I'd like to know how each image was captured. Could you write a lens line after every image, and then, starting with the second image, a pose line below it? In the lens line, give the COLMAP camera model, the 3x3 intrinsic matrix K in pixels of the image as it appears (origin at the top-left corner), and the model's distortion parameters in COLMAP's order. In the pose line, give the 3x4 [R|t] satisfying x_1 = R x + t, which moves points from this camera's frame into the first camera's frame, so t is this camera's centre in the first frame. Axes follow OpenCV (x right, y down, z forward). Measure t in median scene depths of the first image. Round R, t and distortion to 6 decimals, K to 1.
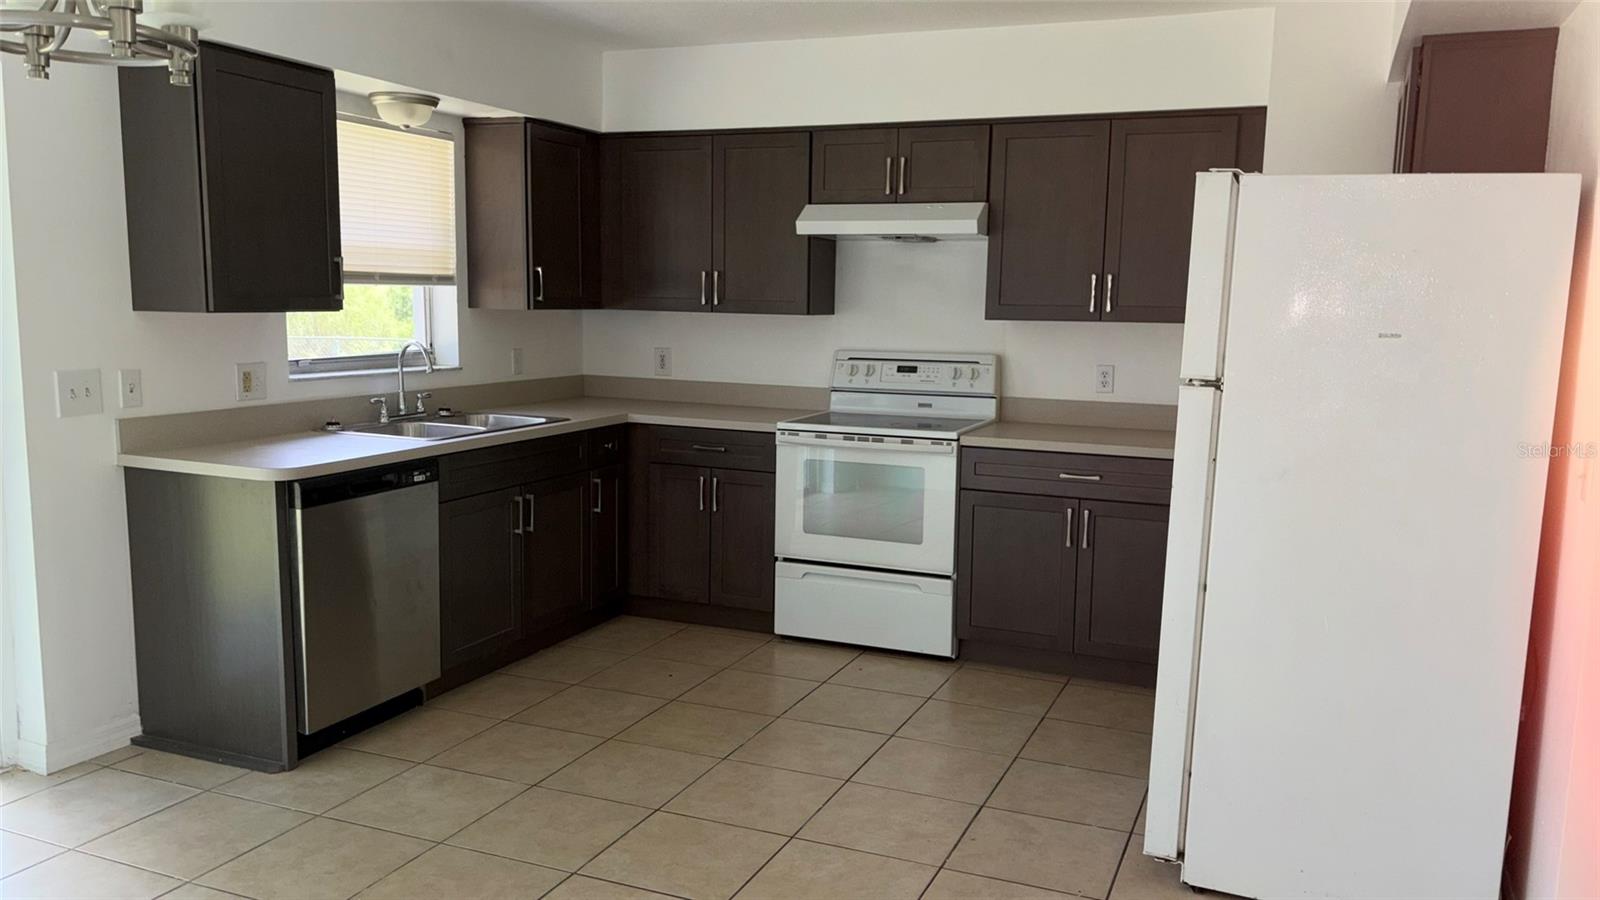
lens RADIAL K [[1223.2, 0, 802.3], [0, 1223.2, 453.2], [0, 0, 1]] dist [0.051629, -0.043251]
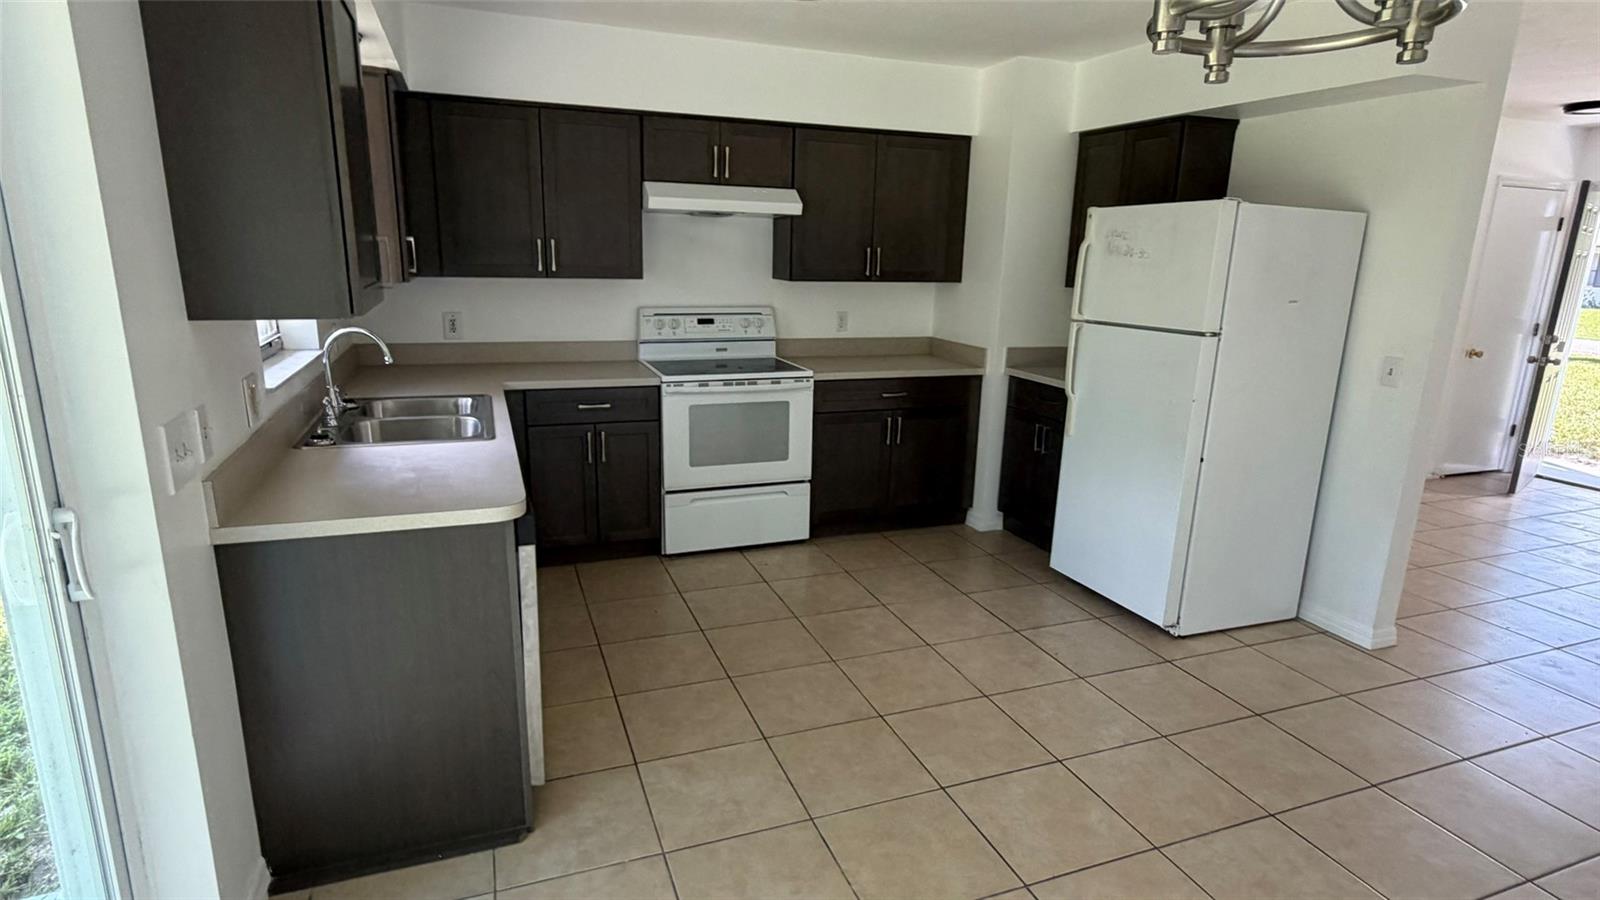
lens RADIAL K [[858.1, 0, 804.2], [0, 858.1, 452.0], [0, 0, 1]] dist [-0.002817, -0.000136]
pose [[0.718630, -0.161918, 0.676279, -0.478069], [0.077199, 0.985079, 0.153819, -0.068268], [-0.691094, -0.058331, 0.720407, 0.317703]]
